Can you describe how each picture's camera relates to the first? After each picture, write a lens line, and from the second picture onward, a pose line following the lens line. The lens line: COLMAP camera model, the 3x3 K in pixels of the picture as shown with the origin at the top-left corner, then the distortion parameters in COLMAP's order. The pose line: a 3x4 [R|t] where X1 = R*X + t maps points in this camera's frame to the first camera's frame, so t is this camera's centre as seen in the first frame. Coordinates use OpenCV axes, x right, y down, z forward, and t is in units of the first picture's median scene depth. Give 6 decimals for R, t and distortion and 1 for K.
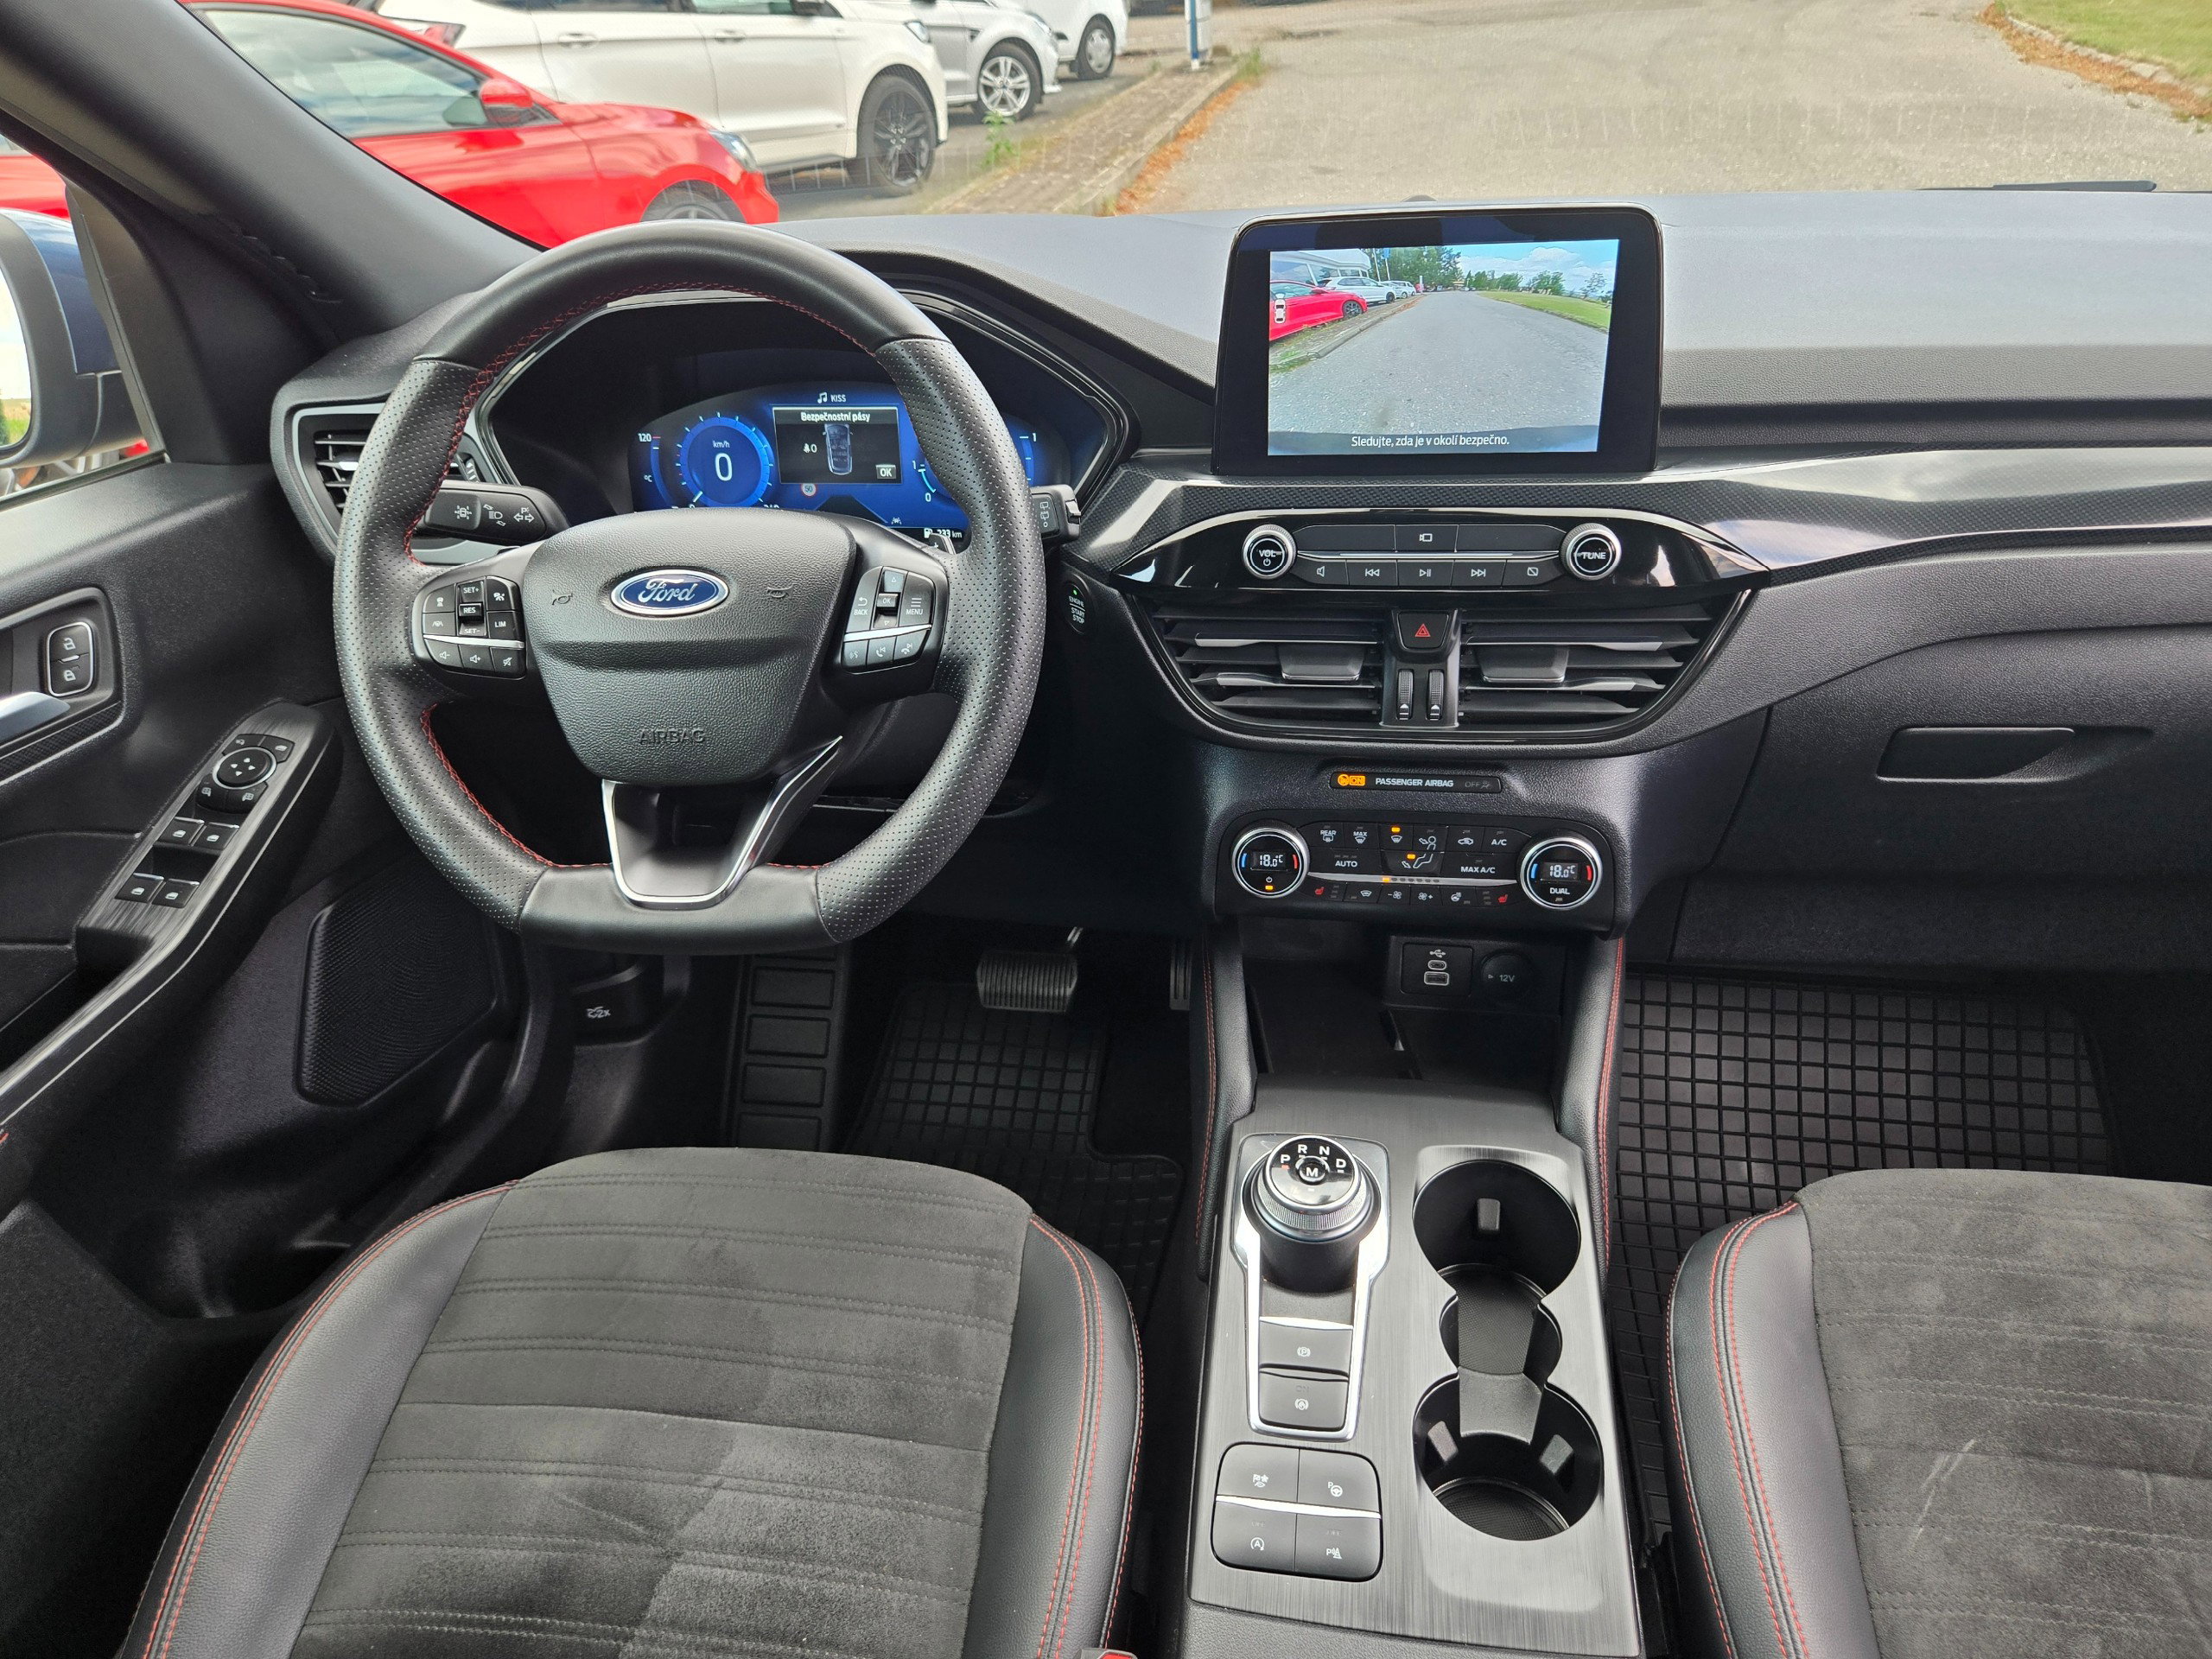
lens RADIAL K [[1490.6, 0, 1102.6], [0, 1490.6, 840.2], [0, 0, 1]] dist [0.077503, -0.063376]
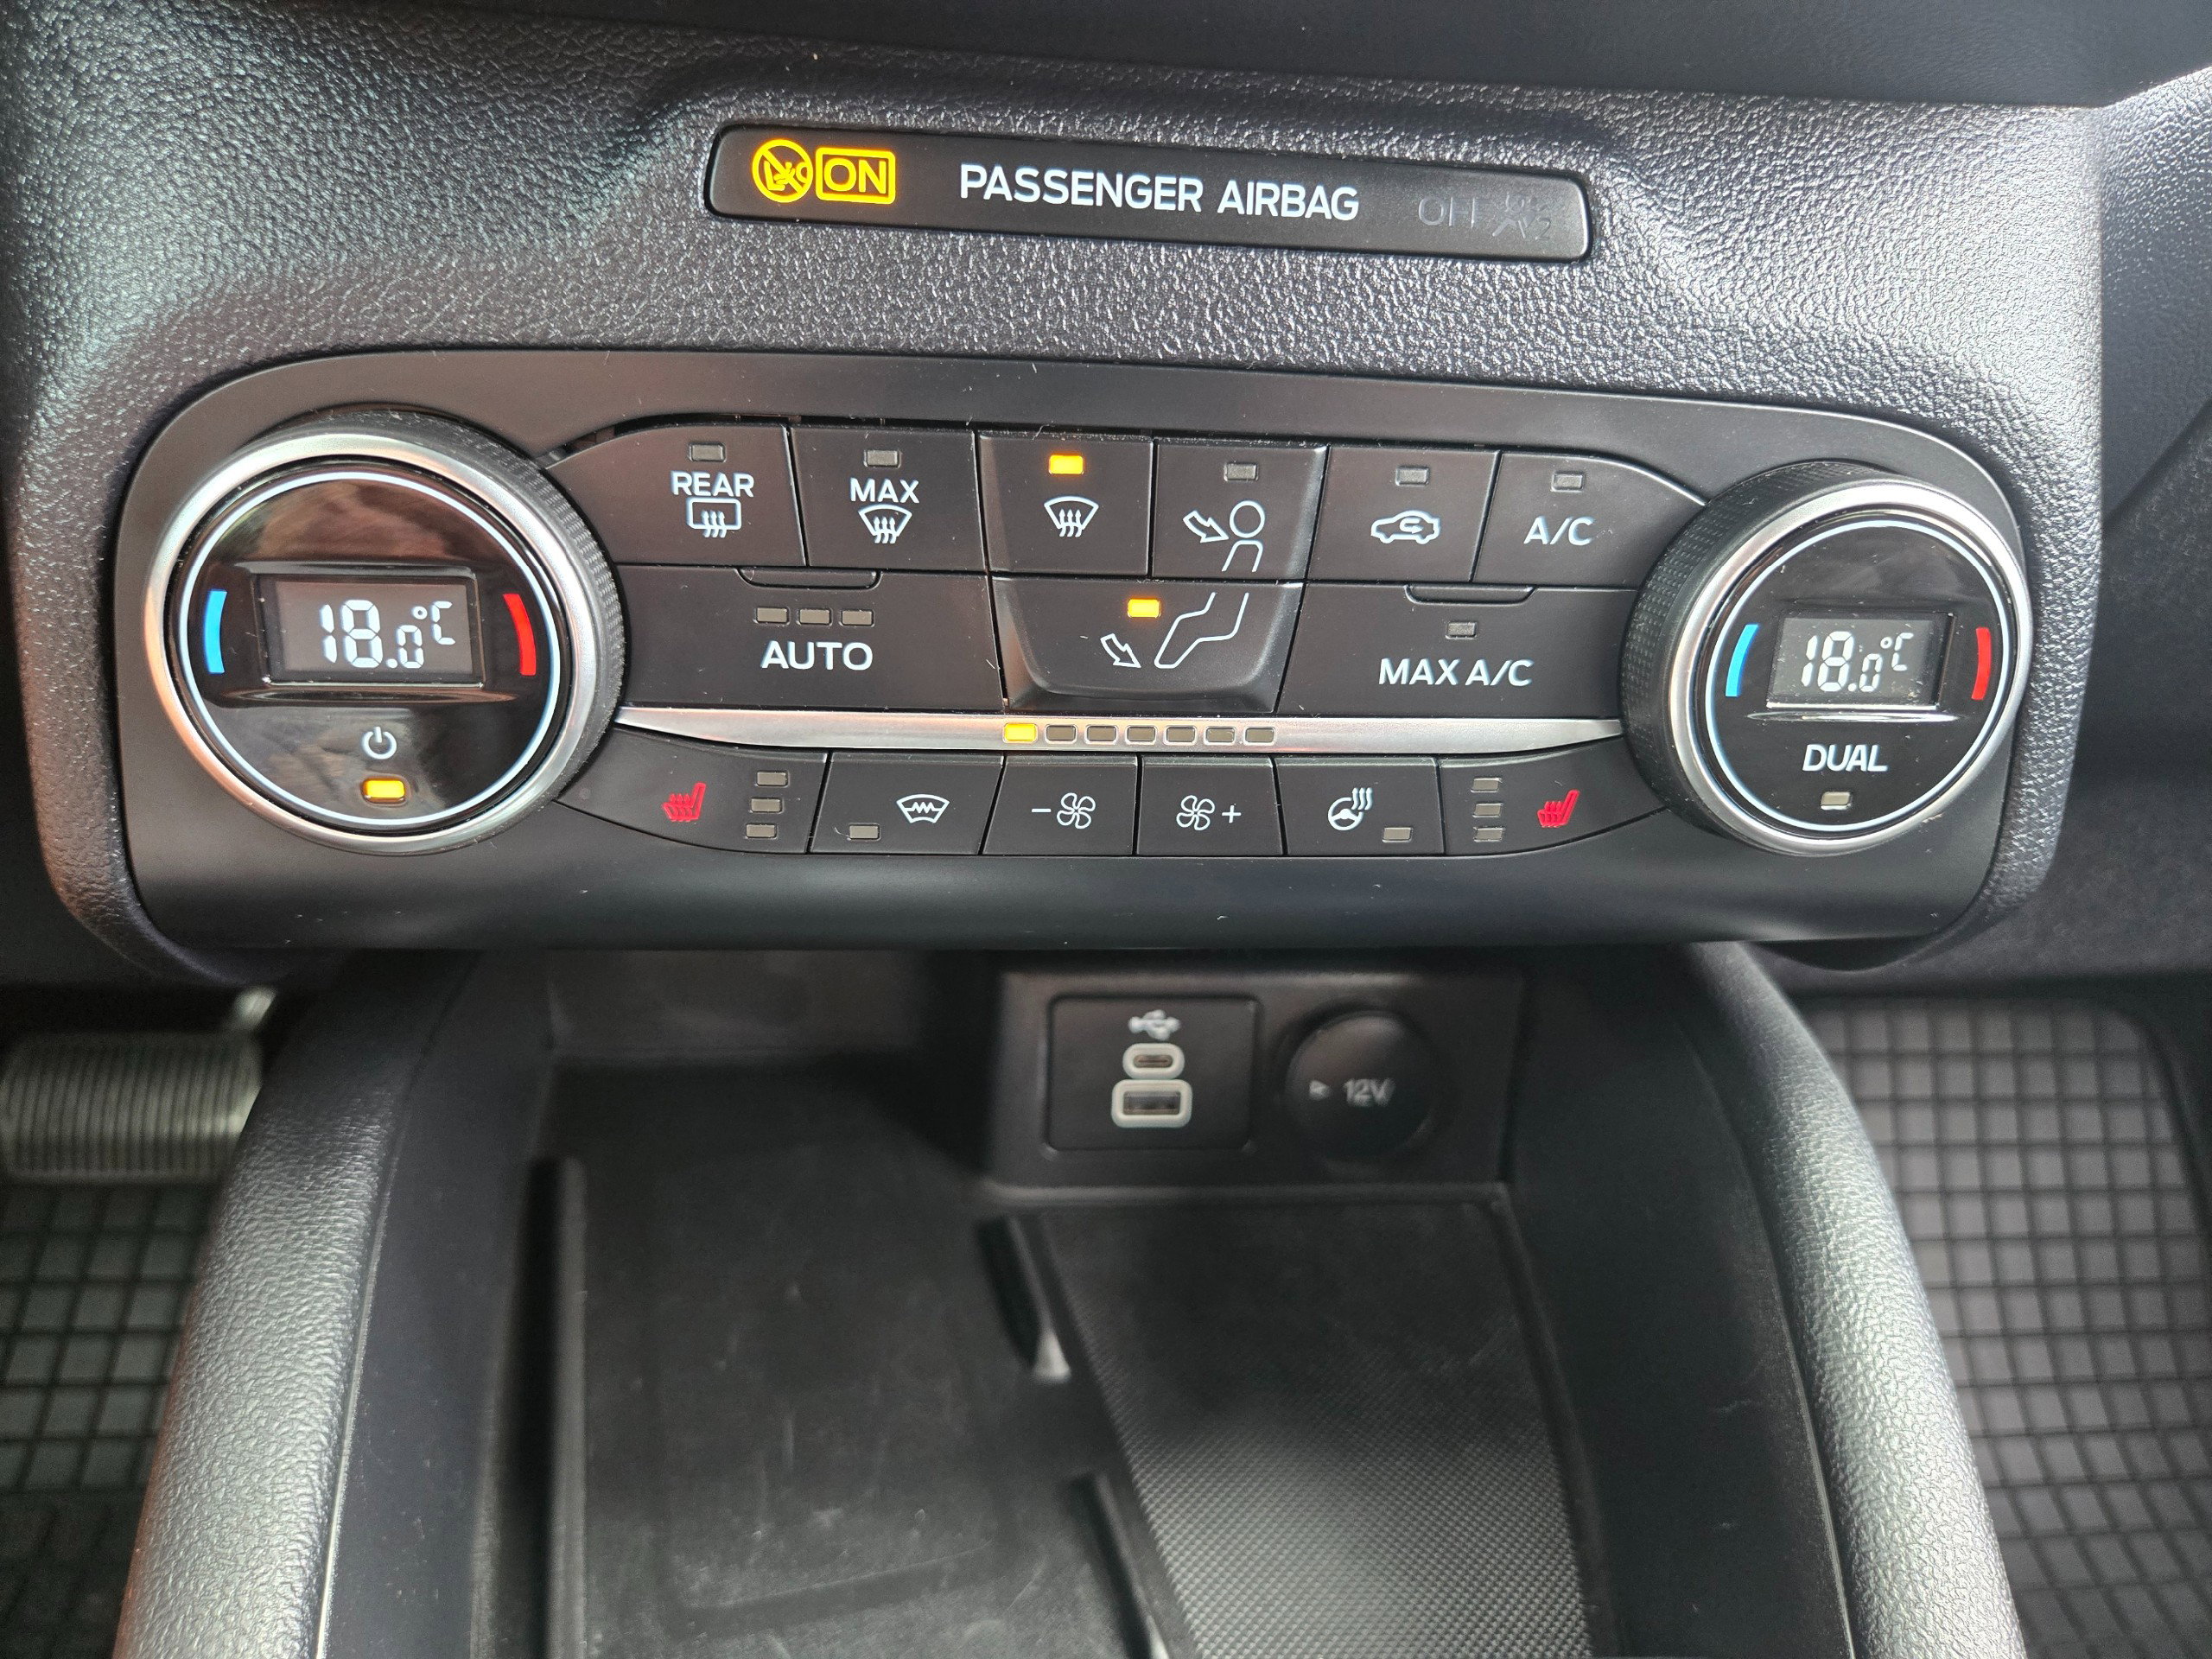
lens RADIAL K [[1490.6, 0, 1098.2], [0, 1490.6, 832.6], [0, 0, 1]] dist [0.077503, -0.063376]
pose [[0.956573, -0.031544, 0.289782, 0.141134], [0.032108, 0.999480, 0.002808, 0.039184], [-0.289720, 0.006618, 0.957089, 0.806058]]
